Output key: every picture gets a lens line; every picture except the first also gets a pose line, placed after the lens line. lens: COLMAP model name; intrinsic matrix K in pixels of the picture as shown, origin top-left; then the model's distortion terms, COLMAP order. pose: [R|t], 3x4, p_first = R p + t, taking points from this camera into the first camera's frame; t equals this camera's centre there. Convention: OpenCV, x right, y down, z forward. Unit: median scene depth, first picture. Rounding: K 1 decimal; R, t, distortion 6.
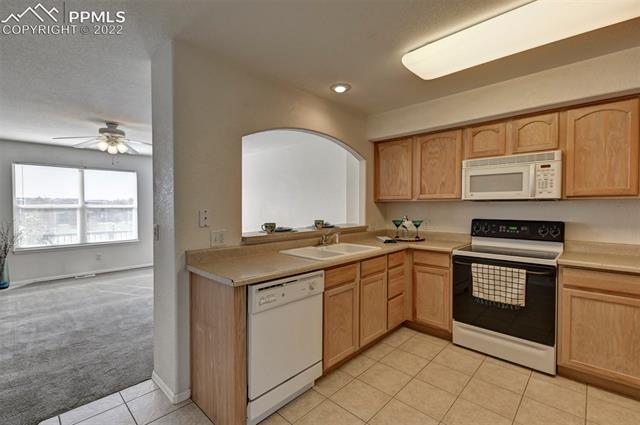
lens RADIAL K [[287.4, 0, 318.4], [0, 287.4, 212.3], [0, 0, 1]] dist [0.002115, 0.000174]
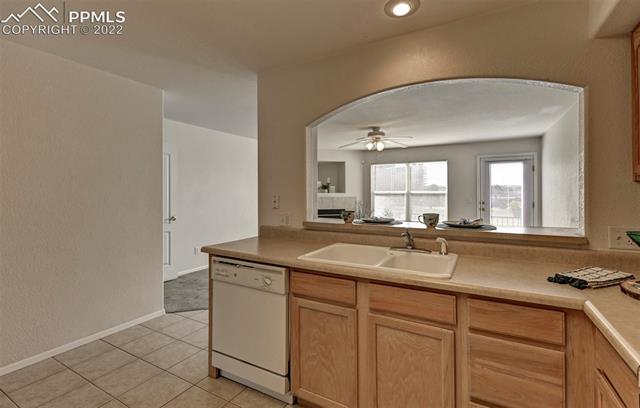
lens RADIAL K [[282.2, 0, 333.9], [0, 282.2, 192.0], [0, 0, 1]] dist [0.004340, 0.000299]
pose [[0.267794, -0.000556, -0.963476, 0.692895], [-0.020398, 0.999772, -0.006246, -0.015211], [0.963260, 0.021326, 0.267721, 0.748659]]
